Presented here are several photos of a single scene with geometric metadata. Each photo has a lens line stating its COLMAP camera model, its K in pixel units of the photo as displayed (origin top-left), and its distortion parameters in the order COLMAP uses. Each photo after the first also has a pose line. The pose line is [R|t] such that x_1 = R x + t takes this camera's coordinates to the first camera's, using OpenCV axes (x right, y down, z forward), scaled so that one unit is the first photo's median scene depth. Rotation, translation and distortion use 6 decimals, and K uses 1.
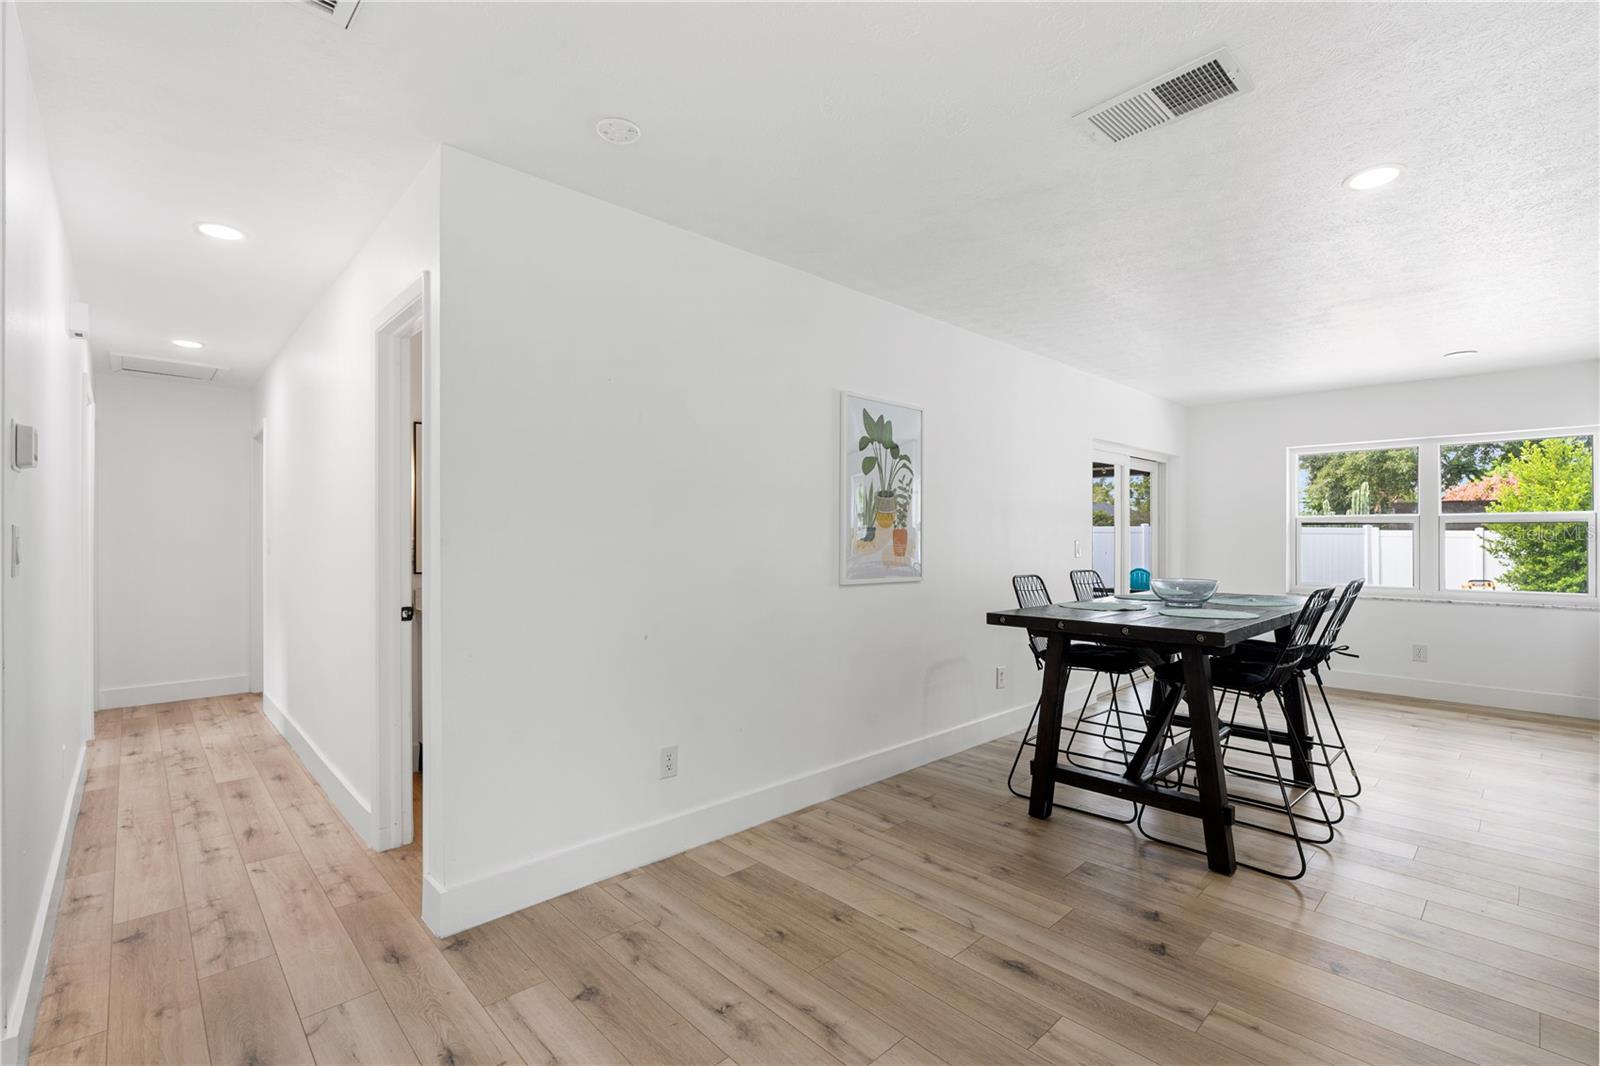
lens RADIAL K [[715.9, 0, 792.3], [0, 715.9, 530.0], [0, 0, 1]] dist [-0.008882, 0.002062]
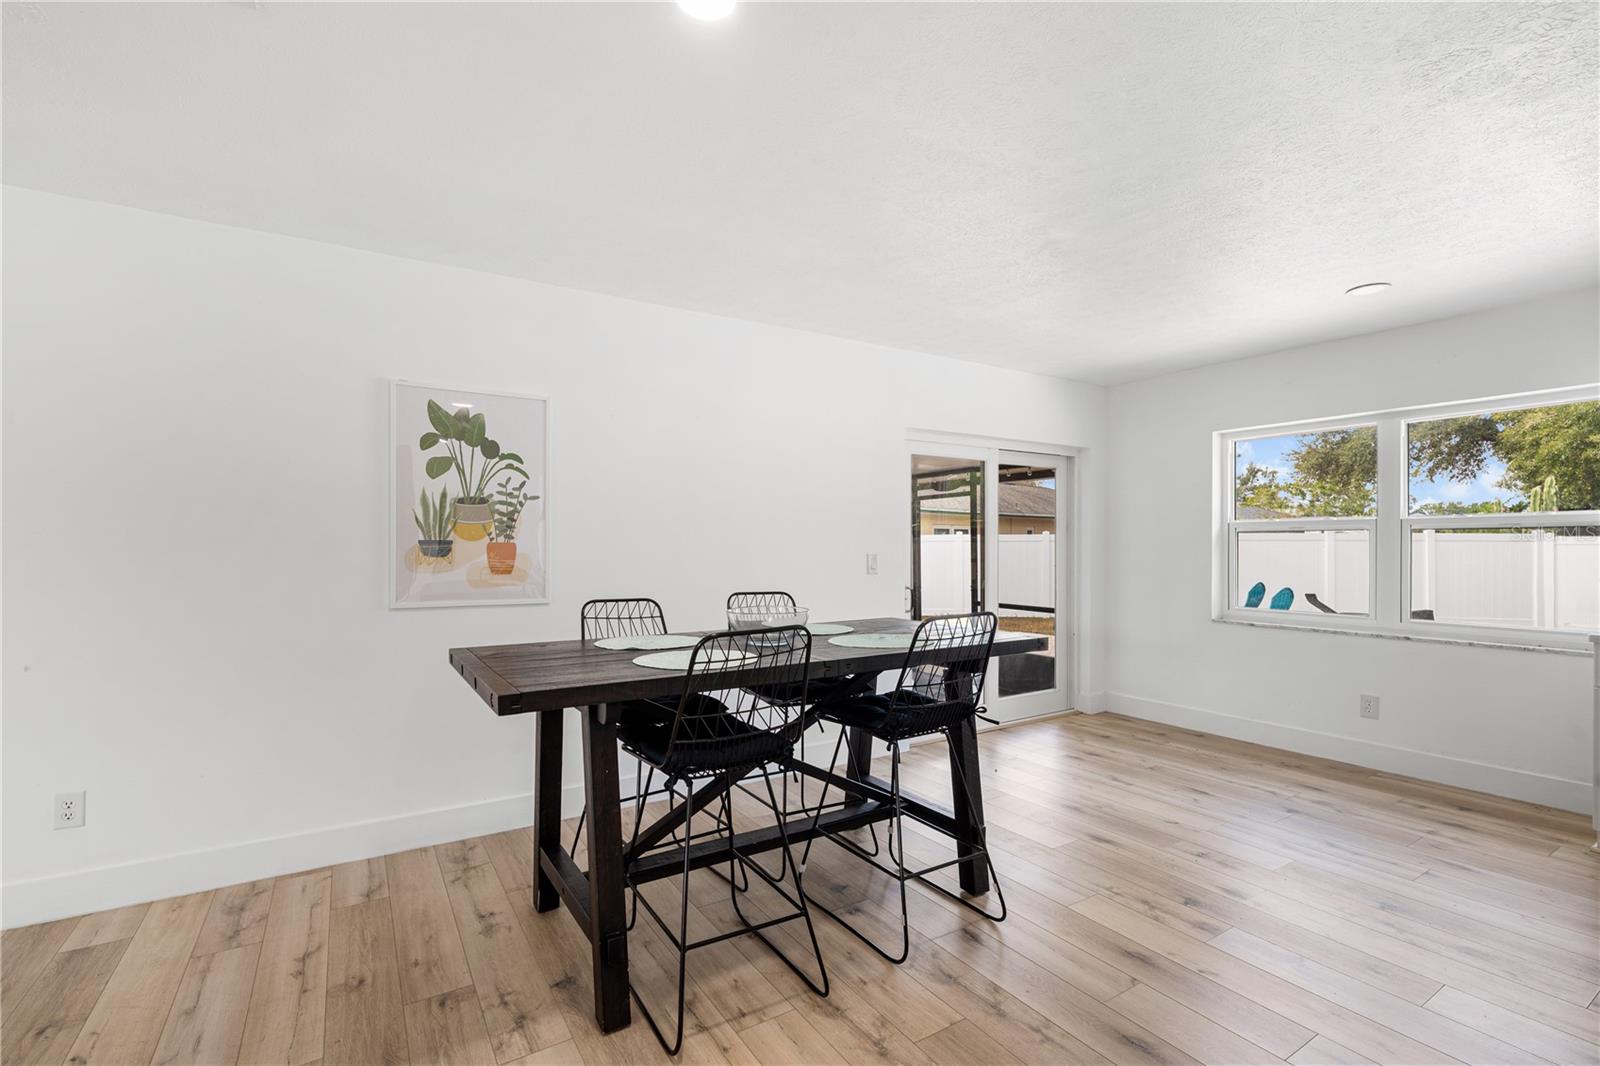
lens RADIAL K [[715.9, 0, 798.5], [0, 715.9, 548.7], [0, 0, 1]] dist [-0.008882, 0.002062]
pose [[0.980881, -0.000859, -0.194605, 0.663109], [0.003926, 0.999874, 0.015374, -0.005116], [0.194568, -0.015845, 0.980761, 0.246250]]
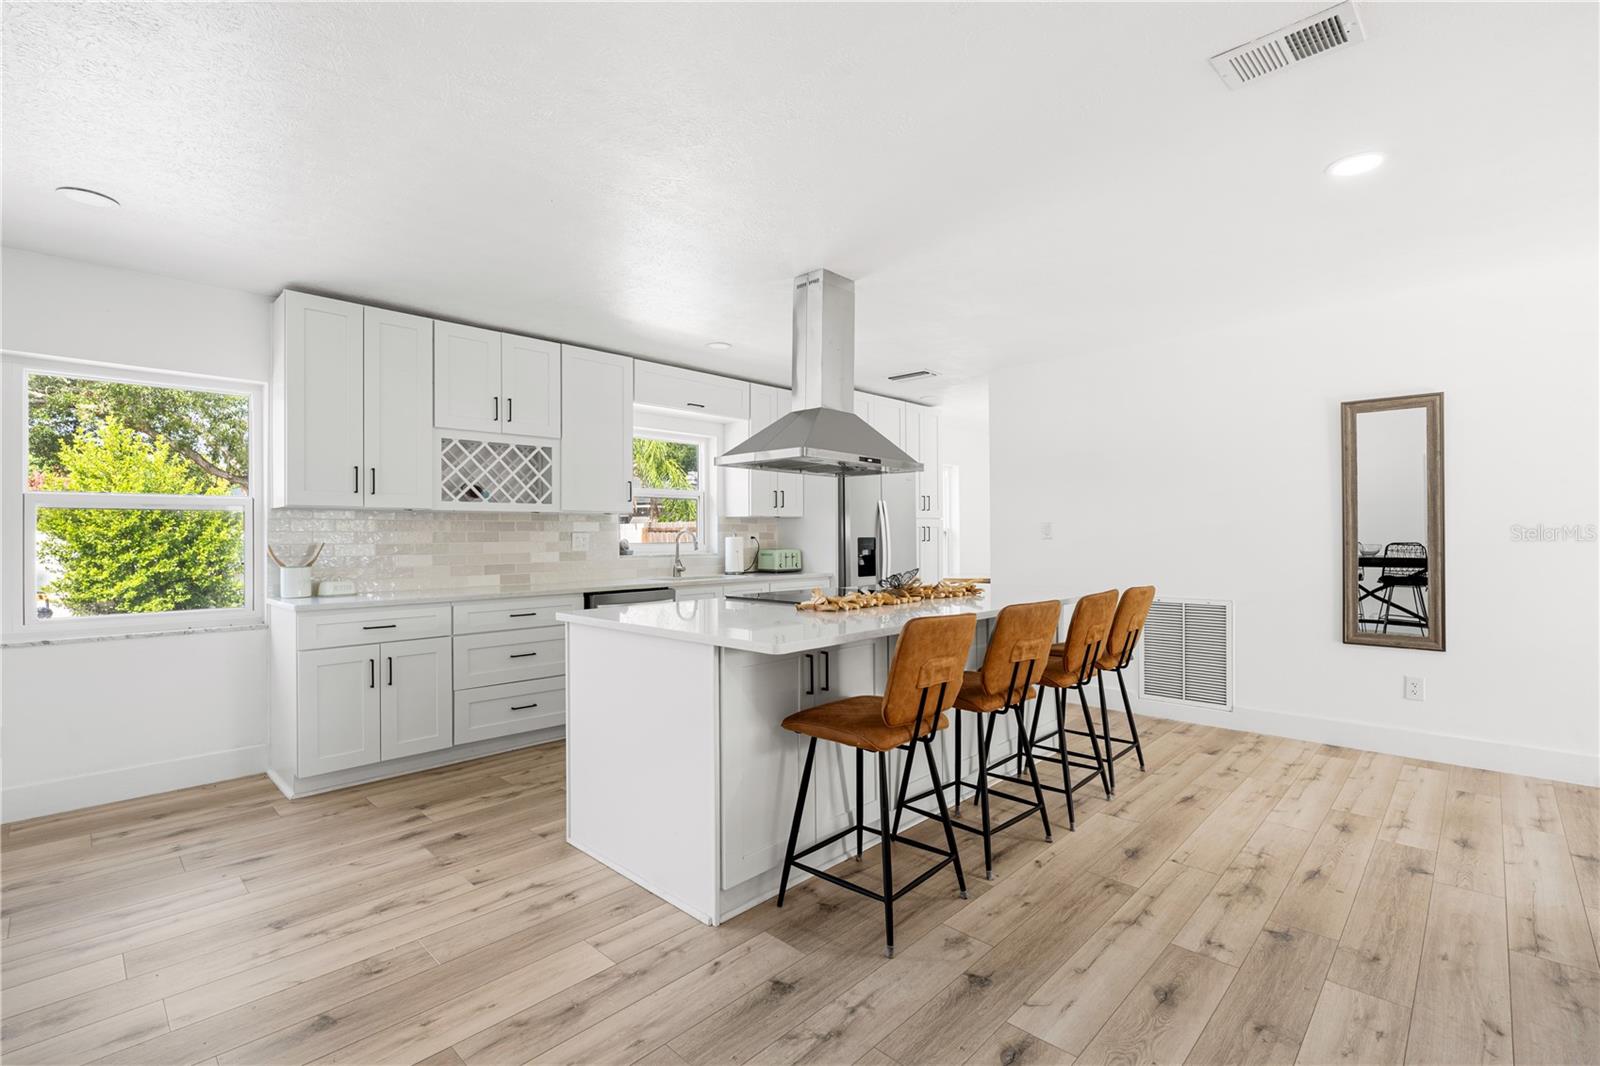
lens RADIAL K [[715.9, 0, 804.4], [0, 715.9, 531.6], [0, 0, 1]] dist [-0.008882, 0.002062]
pose [[-0.044936, 0.006809, 0.998967, 0.468087], [-0.005356, 0.999961, -0.007056, 0.016265], [-0.998976, -0.005668, -0.044898, 0.580084]]
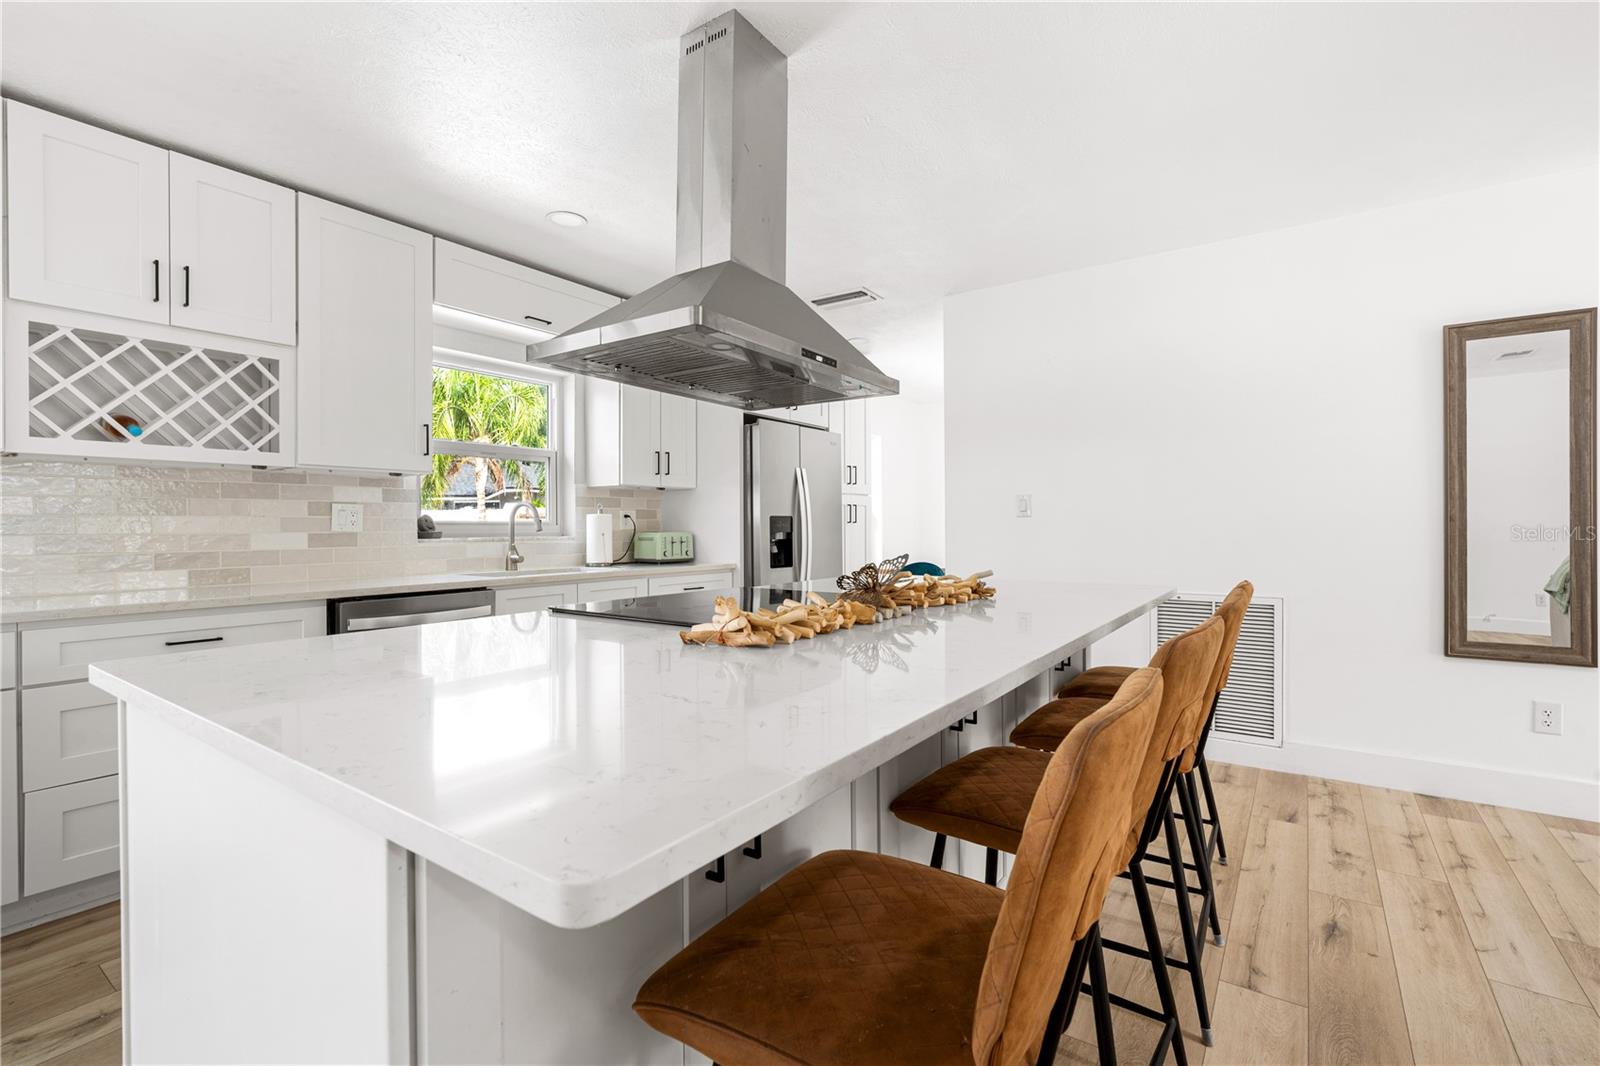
lens RADIAL K [[715.9, 0, 803.8], [0, 715.9, 526.4], [0, 0, 1]] dist [-0.008882, 0.002062]
pose [[-0.192034, 0.000077, 0.981388, 0.868815], [-0.006897, 0.999975, -0.001428, 0.036028], [-0.981364, -0.007043, -0.192028, 0.563347]]
